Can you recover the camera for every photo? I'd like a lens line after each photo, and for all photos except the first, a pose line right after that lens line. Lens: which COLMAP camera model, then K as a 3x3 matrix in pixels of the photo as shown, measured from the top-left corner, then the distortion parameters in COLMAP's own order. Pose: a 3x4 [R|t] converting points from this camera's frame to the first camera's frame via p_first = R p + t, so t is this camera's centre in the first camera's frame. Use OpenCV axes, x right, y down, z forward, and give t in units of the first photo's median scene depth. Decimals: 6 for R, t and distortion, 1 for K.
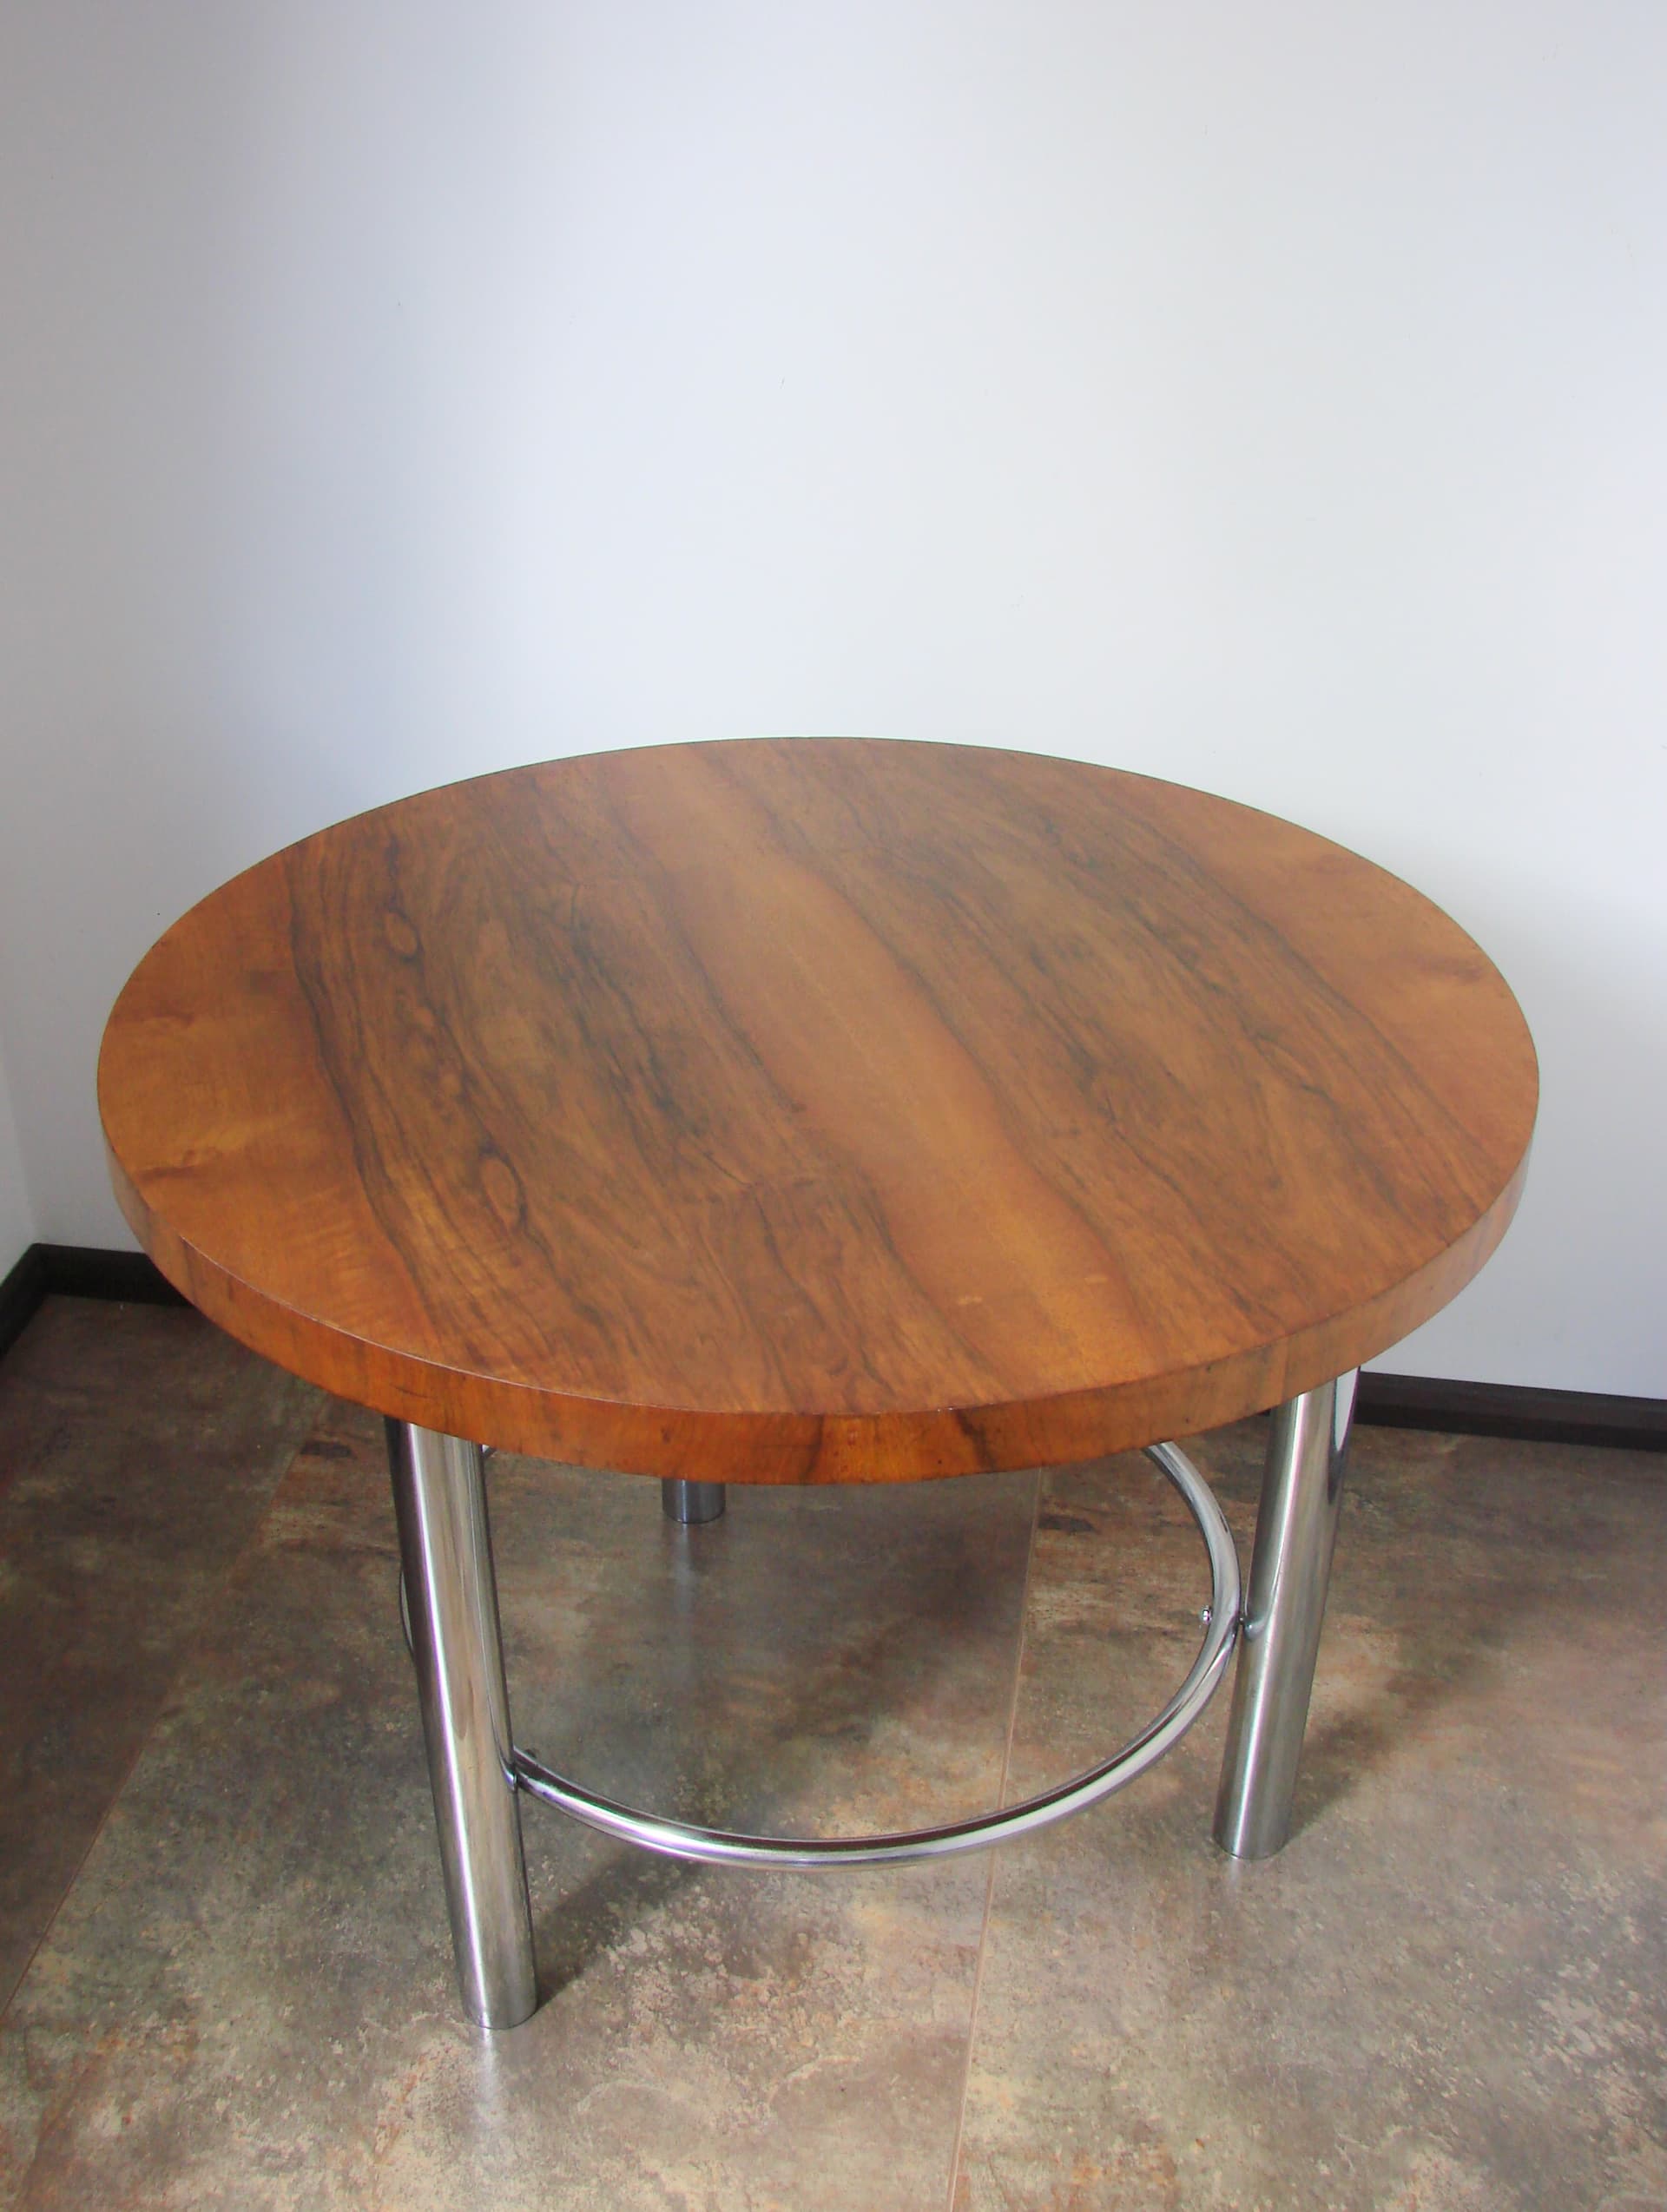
lens RADIAL K [[2491.6, 0, 866.0], [0, 2491.6, 1197.3], [0, 0, 1]] dist [-0.211528, 0.261756]
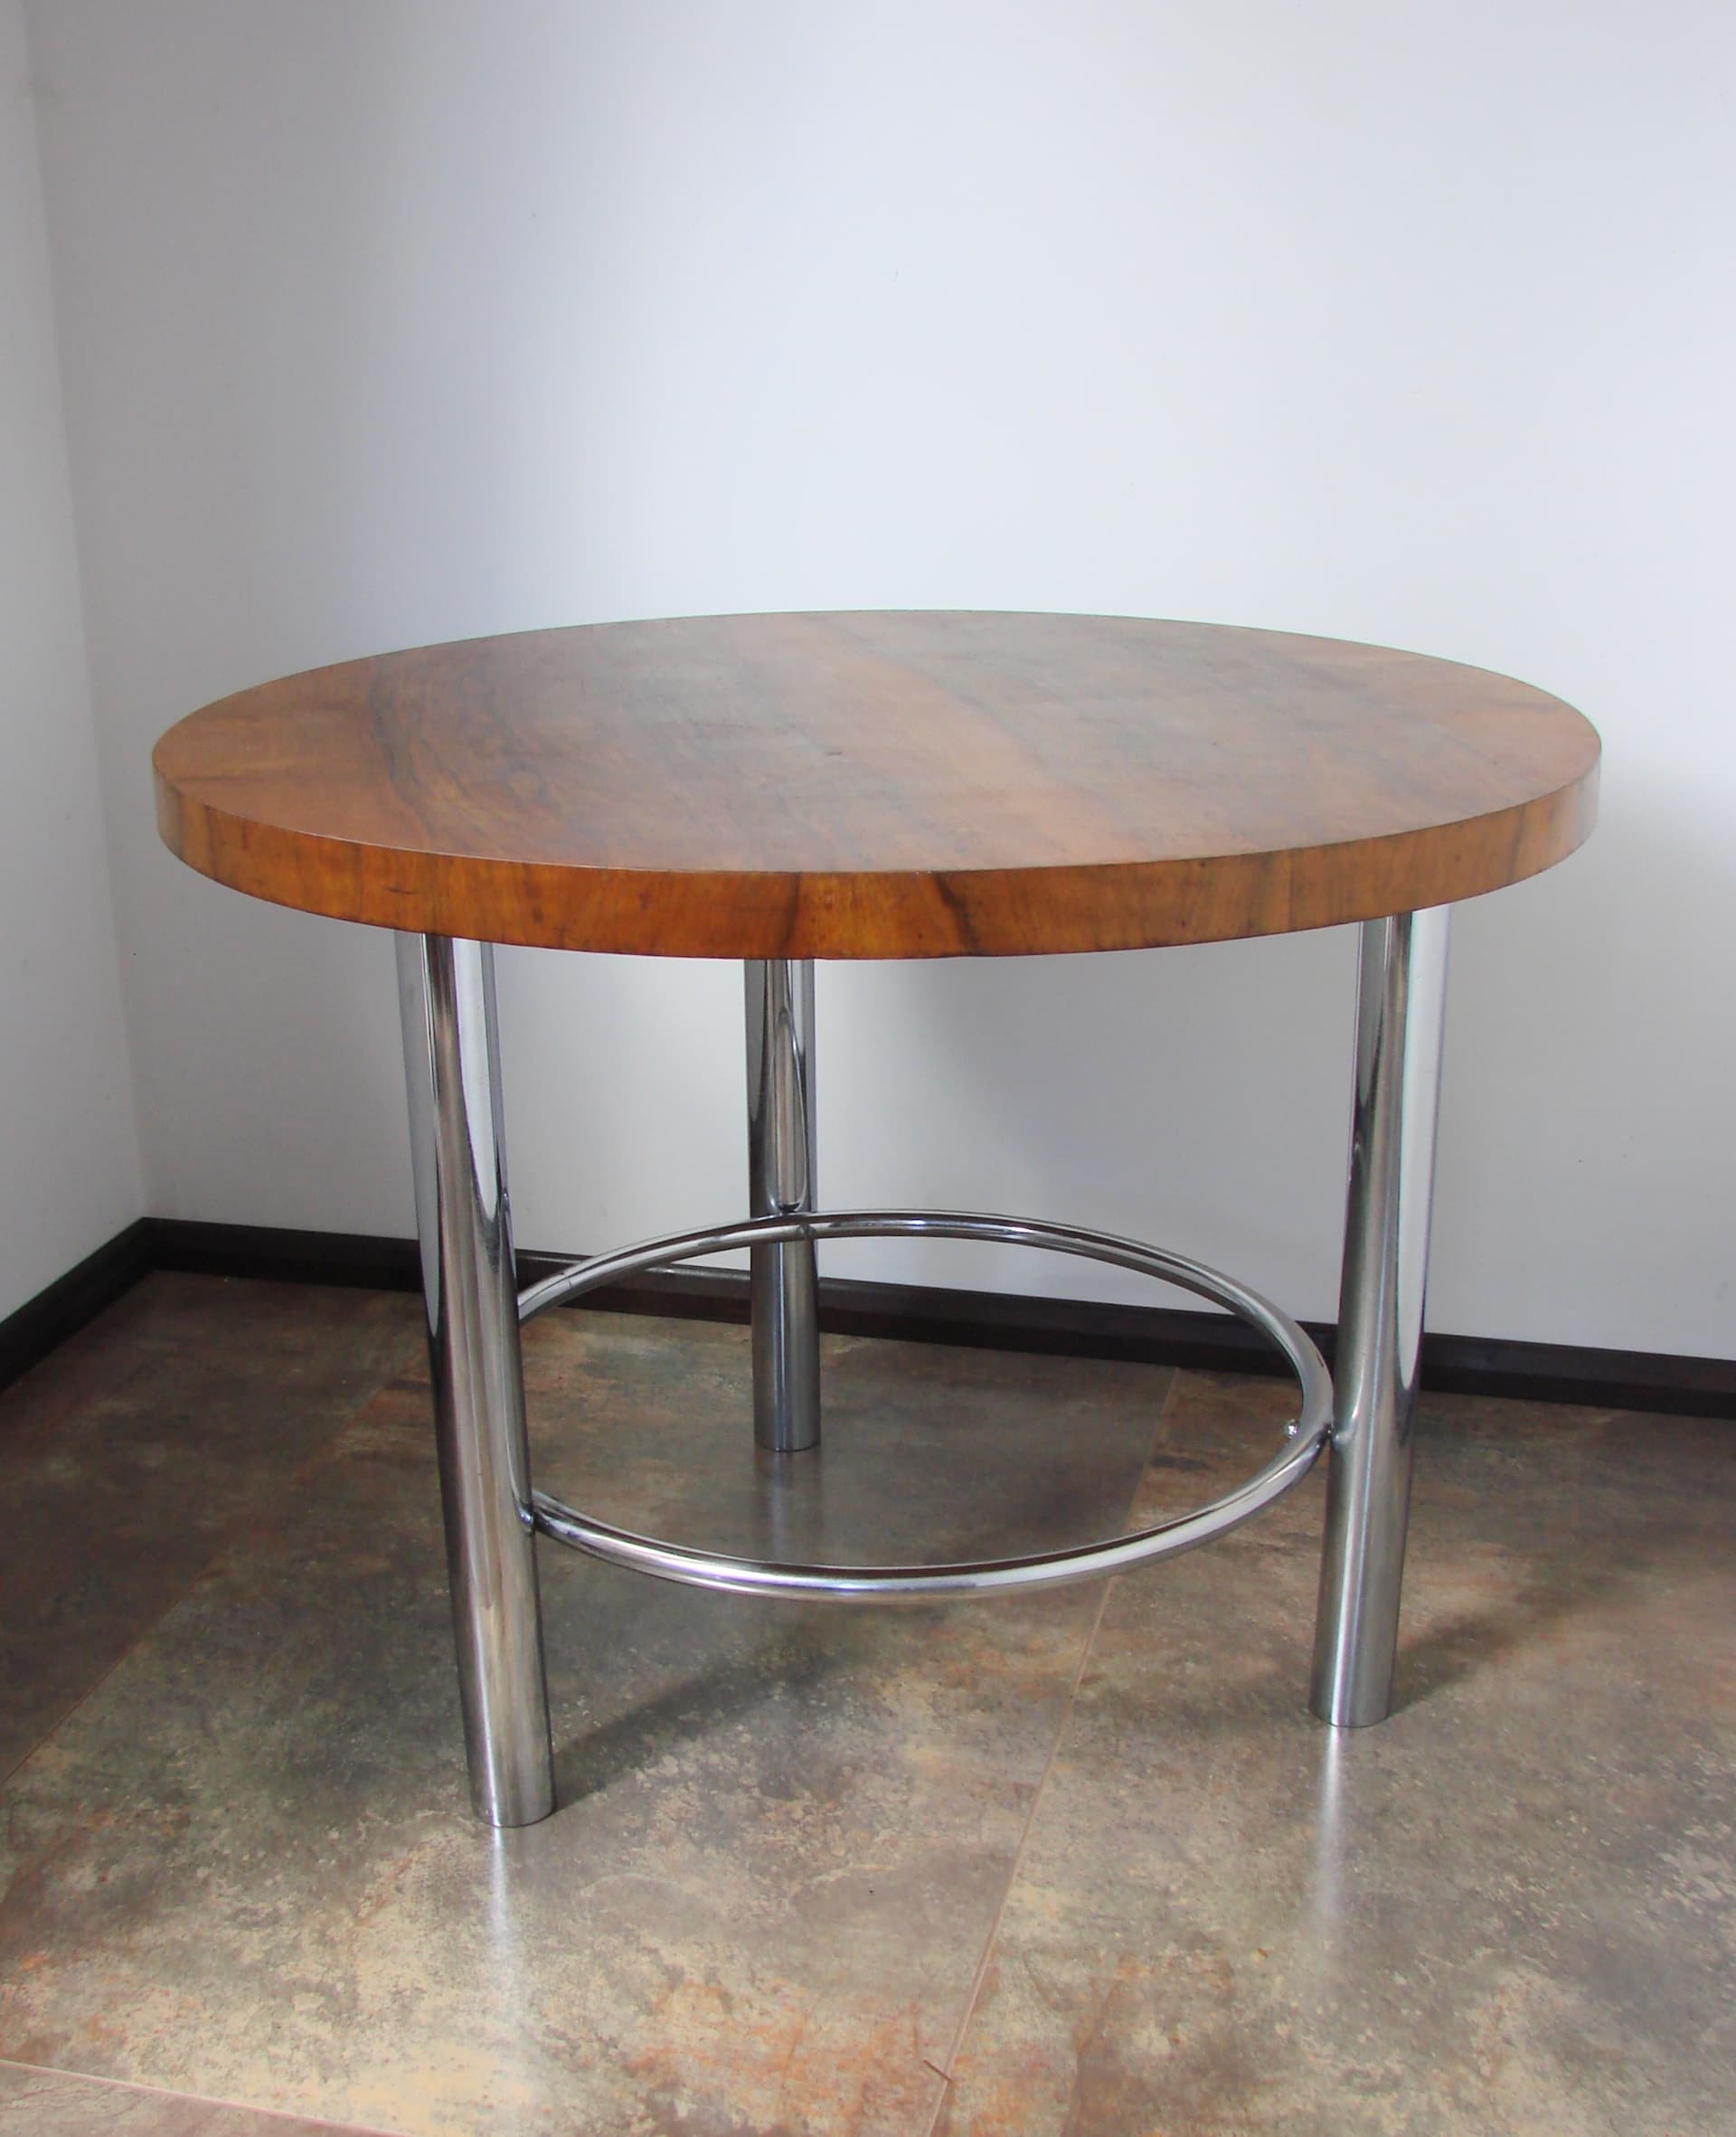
lens RADIAL K [[2653.4, 0, 900.5], [0, 2653.4, 1255.1], [0, 0, 1]] dist [-0.212701, 0.266568]
pose [[0.995490, 0.016772, -0.093377, 0.086573], [-0.032313, 0.985342, -0.167505, 0.289488], [0.089199, 0.169766, 0.981439, 0.000676]]
